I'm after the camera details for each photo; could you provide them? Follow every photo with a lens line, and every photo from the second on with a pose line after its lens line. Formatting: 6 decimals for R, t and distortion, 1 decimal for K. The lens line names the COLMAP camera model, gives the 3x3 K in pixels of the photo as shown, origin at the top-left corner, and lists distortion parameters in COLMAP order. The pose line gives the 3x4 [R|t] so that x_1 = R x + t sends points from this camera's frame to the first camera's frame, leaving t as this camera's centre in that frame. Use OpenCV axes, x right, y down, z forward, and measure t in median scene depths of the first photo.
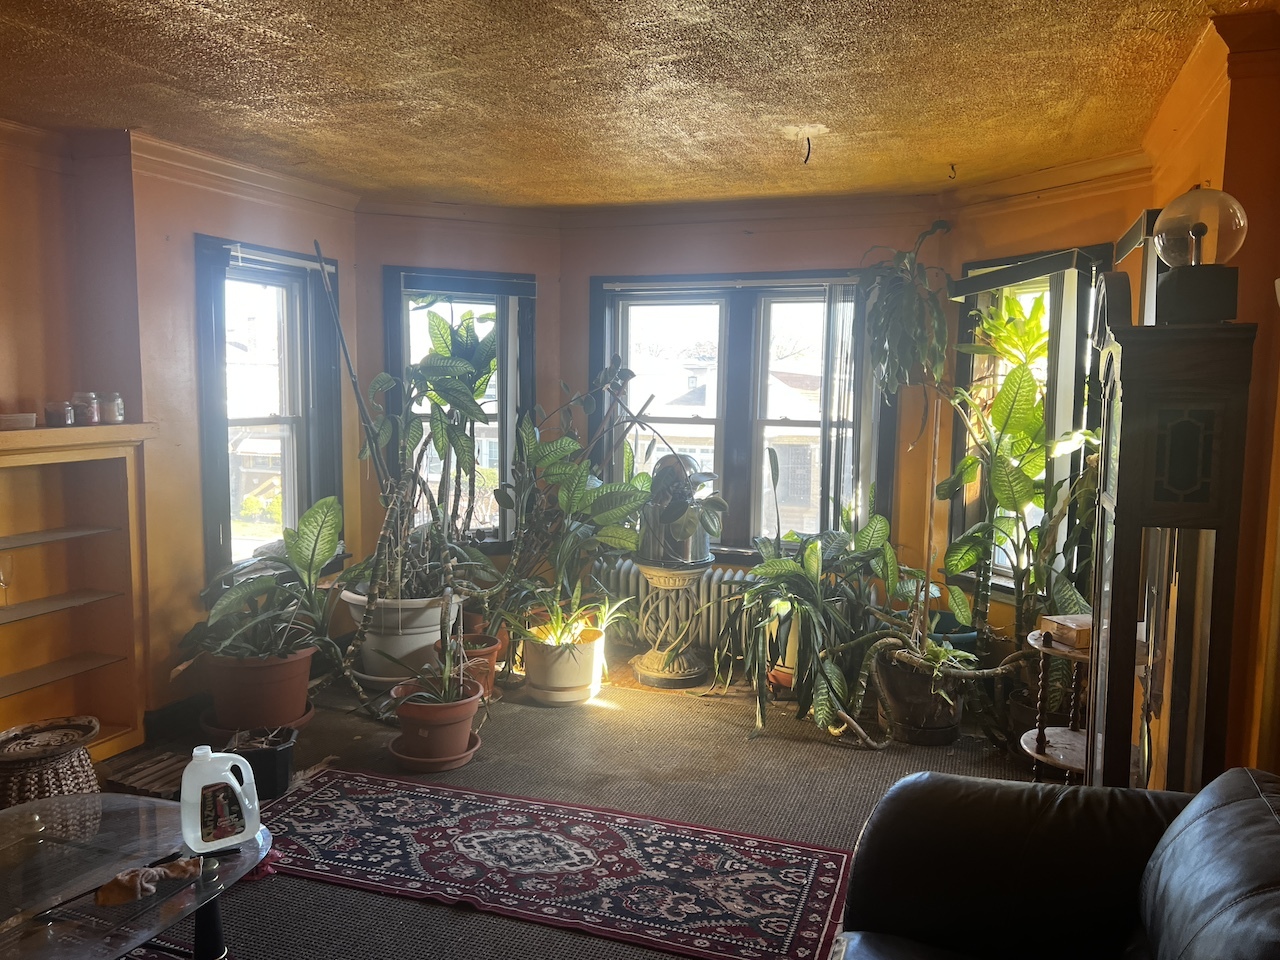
lens RADIAL K [[980.1, 0, 634.0], [0, 980.1, 472.3], [0, 0, 1]] dist [0.075408, -0.102509]
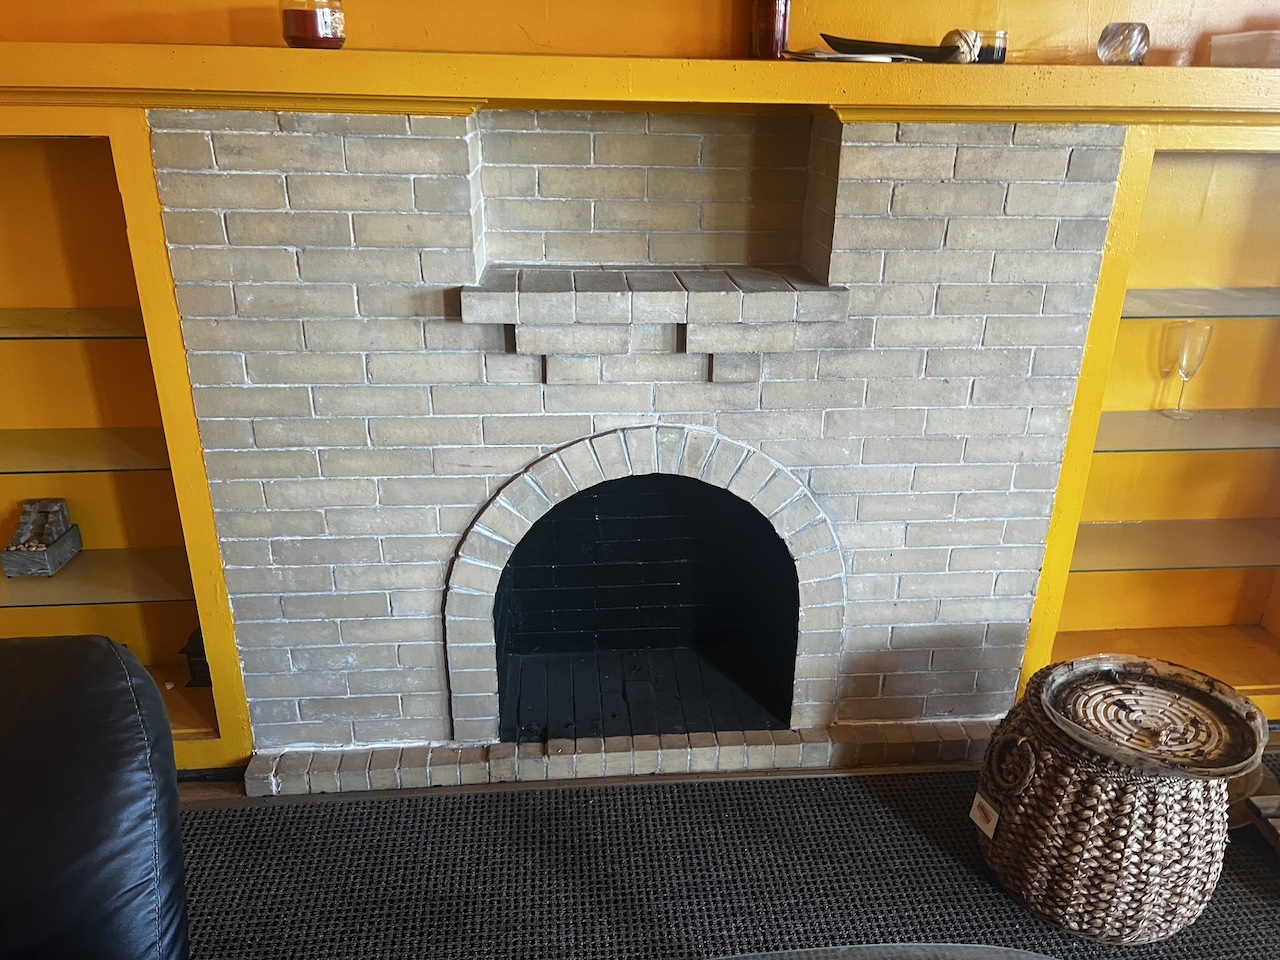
lens RADIAL K [[980.1, 0, 634.0], [0, 980.1, 472.3], [0, 0, 1]] dist [0.075408, -0.102509]
pose [[0.439013, 0.339993, -0.831668, -0.322511], [-0.096779, 0.938147, 0.332435, 0.006207], [0.893253, -0.065456, 0.444763, 0.532566]]
